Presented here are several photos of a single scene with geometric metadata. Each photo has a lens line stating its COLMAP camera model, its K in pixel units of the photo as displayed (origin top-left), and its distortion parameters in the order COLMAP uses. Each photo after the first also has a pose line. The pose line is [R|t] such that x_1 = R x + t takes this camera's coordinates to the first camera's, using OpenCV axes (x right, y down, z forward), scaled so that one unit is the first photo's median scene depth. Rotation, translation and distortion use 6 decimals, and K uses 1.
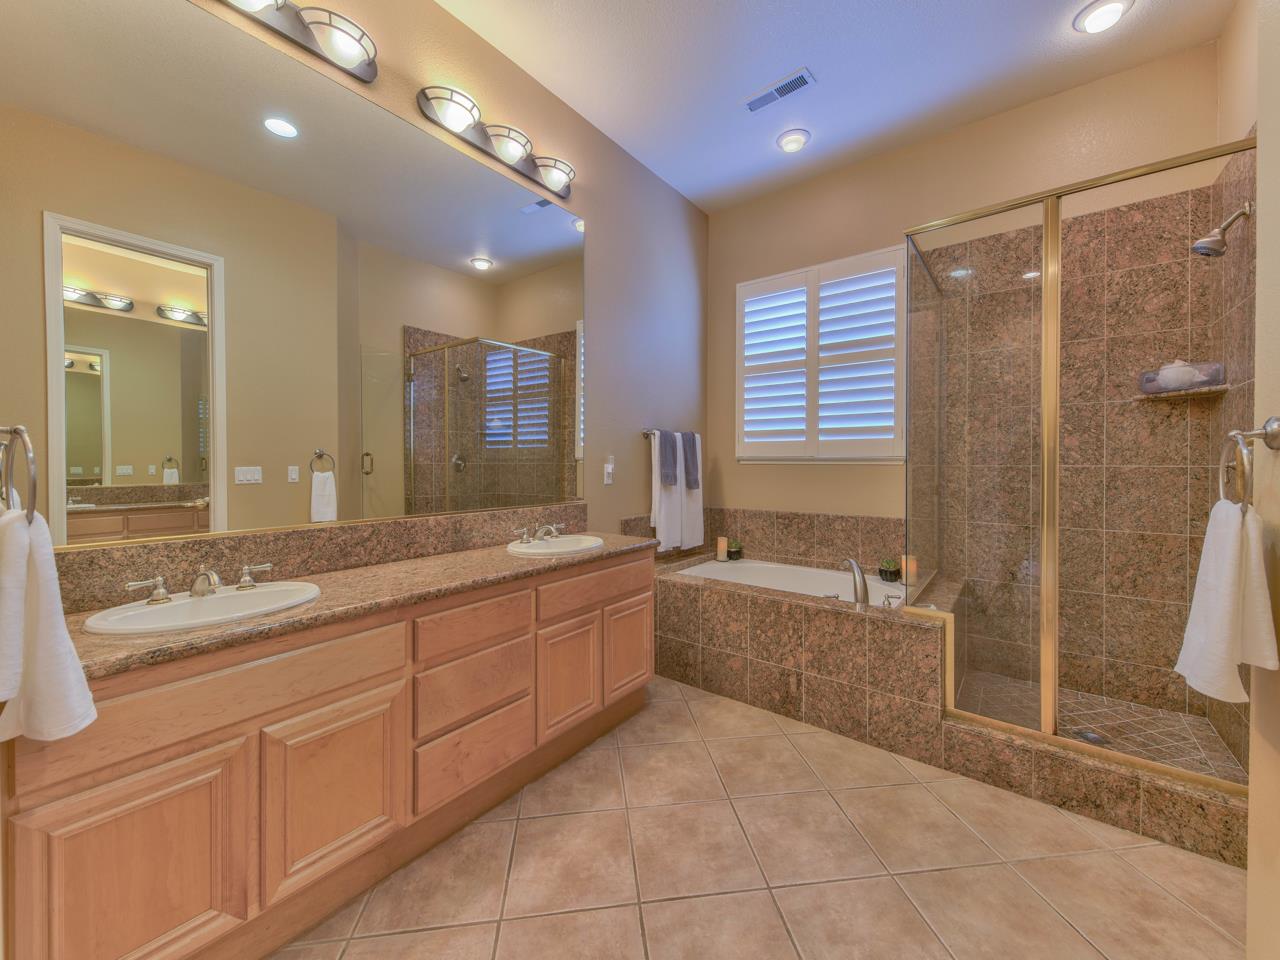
lens RADIAL K [[589.7, 0, 639.8], [0, 589.7, 468.2], [0, 0, 1]] dist [0.016359, -0.000365]
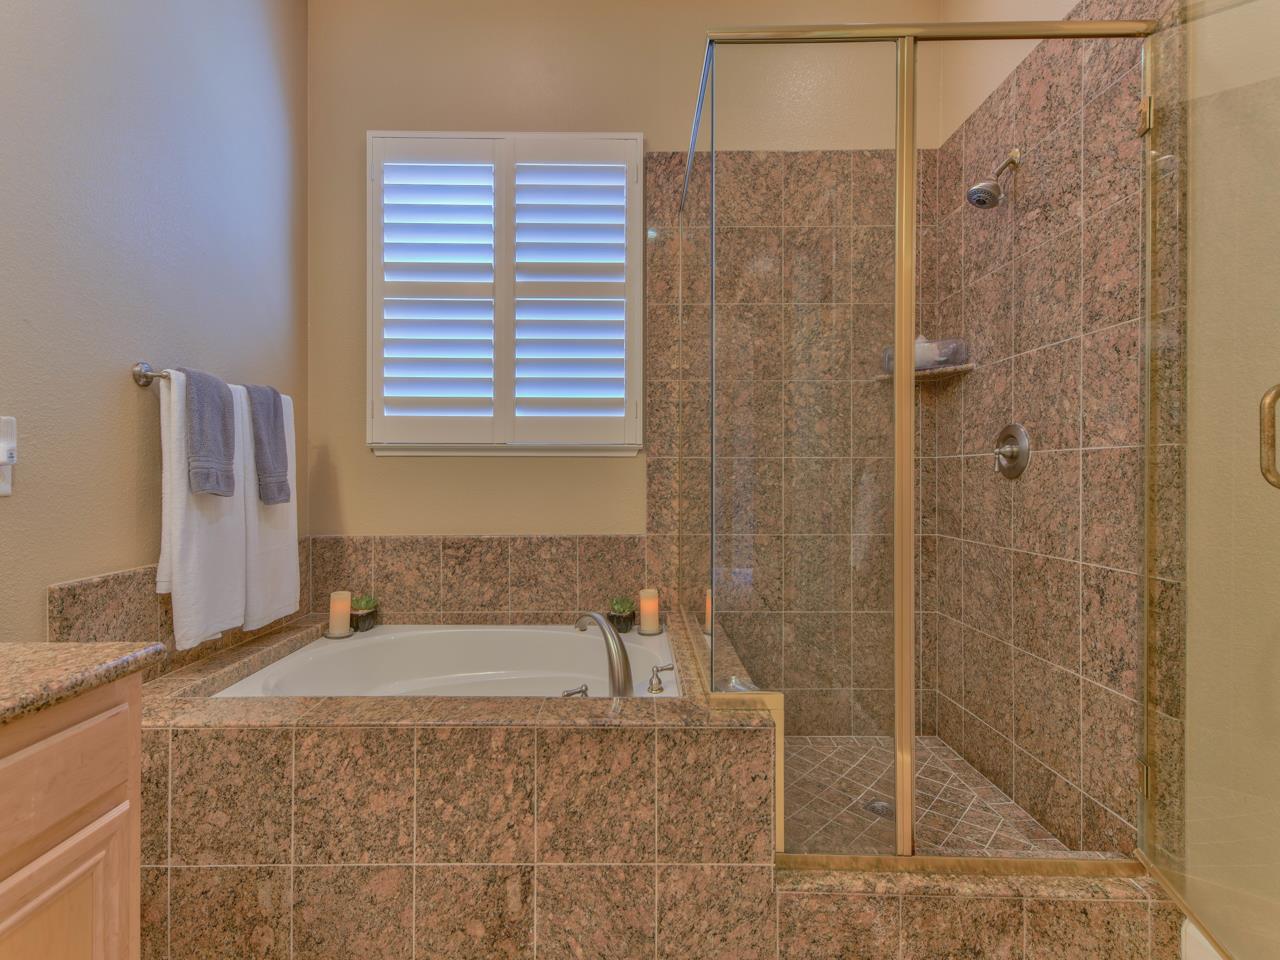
lens RADIAL K [[589.7, 0, 639.8], [0, 589.7, 468.2], [0, 0, 1]] dist [0.016359, -0.000365]
pose [[0.803657, 0.002661, 0.595087, 0.046792], [0.012807, 0.999681, -0.021766, 0.024528], [-0.594955, 0.025114, 0.803367, 0.493460]]
